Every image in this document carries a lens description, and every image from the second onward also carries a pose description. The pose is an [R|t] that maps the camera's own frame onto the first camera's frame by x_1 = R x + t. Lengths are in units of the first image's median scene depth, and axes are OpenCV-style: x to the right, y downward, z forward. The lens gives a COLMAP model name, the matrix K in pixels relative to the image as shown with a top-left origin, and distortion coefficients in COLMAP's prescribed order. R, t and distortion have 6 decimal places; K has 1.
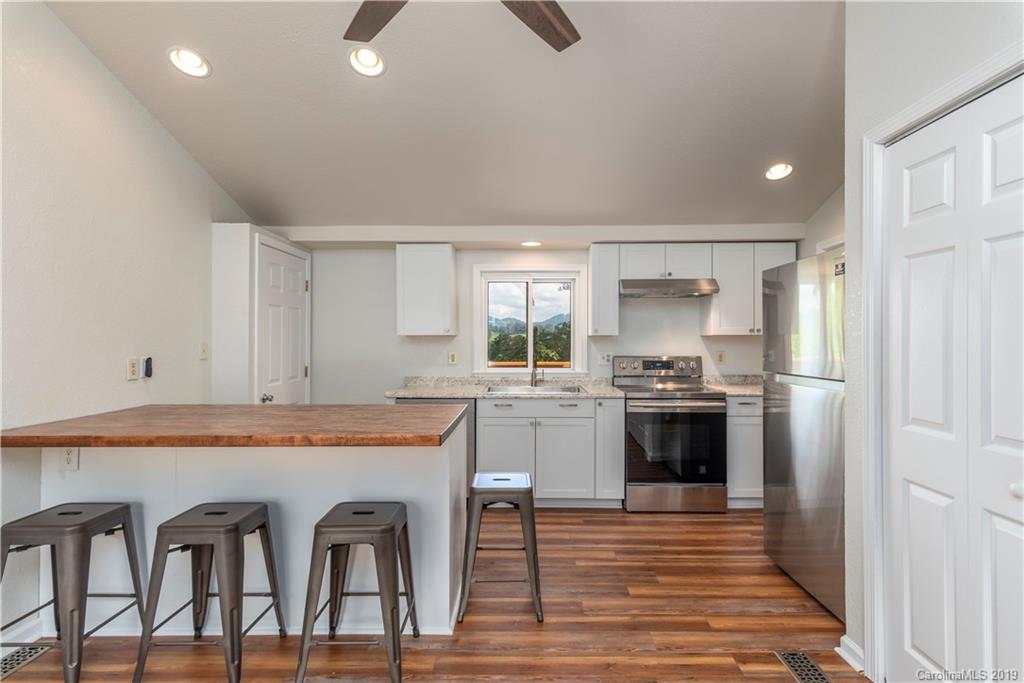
lens RADIAL K [[524.2, 0, 509.1], [0, 524.2, 342.0], [0, 0, 1]] dist [0.002358, 0.001538]
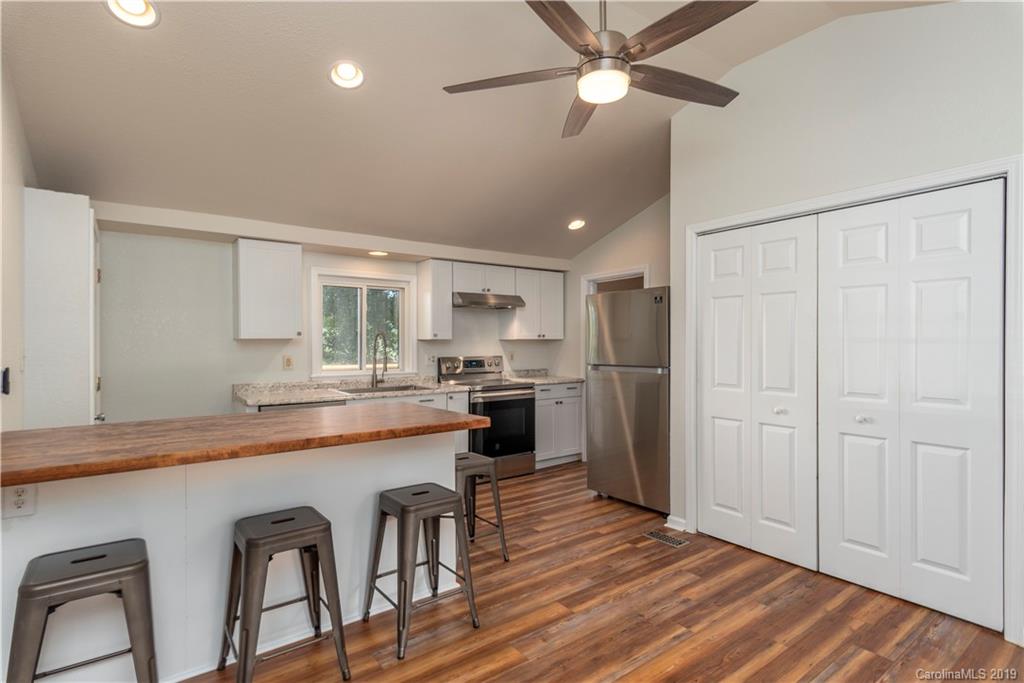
lens RADIAL K [[524.2, 0, 514.2], [0, 524.2, 349.2], [0, 0, 1]] dist [0.002358, 0.001538]
pose [[0.787348, -0.008811, 0.616446, -0.504847], [0.004965, 0.999956, 0.007952, 0.001066], [-0.616489, -0.003201, 0.787357, -0.018076]]
